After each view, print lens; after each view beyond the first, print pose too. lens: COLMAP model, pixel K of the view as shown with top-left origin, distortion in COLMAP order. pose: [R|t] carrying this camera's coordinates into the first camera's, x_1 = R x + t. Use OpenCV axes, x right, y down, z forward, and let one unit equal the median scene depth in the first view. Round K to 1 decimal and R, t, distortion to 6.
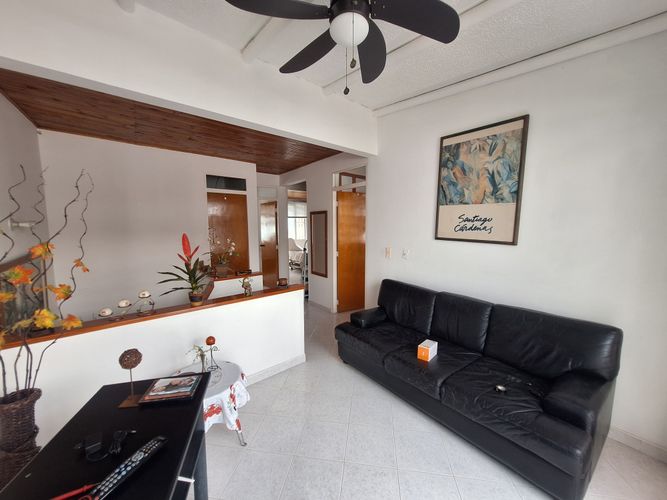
lens RADIAL K [[259.3, 0, 333.5], [0, 259.3, 250.0], [0, 0, 1]] dist [0.001426, -0.000252]
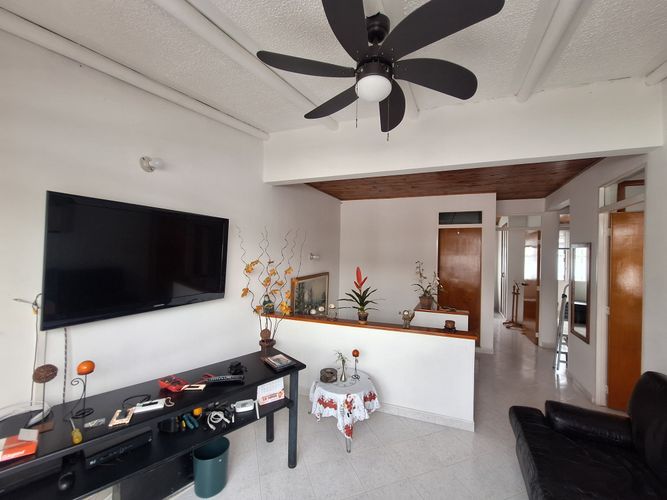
lens RADIAL K [[259.3, 0, 333.5], [0, 259.3, 250.0], [0, 0, 1]] dist [0.001426, -0.000252]
pose [[0.496264, -0.001427, -0.868171, 0.289158], [-0.101935, 0.992986, -0.059900, -0.030237], [0.862167, 0.118223, 0.492638, 0.121310]]
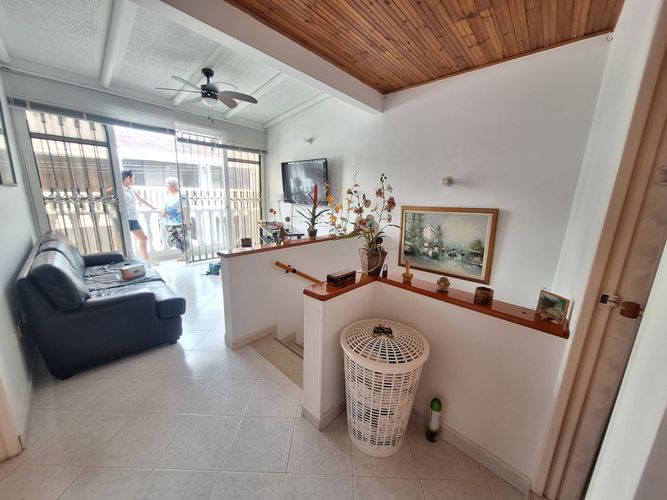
lens RADIAL K [[259.3, 0, 333.5], [0, 259.3, 250.0], [0, 0, 1]] dist [0.001426, -0.000252]
pose [[-0.987284, 0.018555, -0.157877, -0.255173], [-0.033566, 0.946438, 0.321137, -0.102498], [0.155379, 0.322353, -0.933780, 1.338039]]
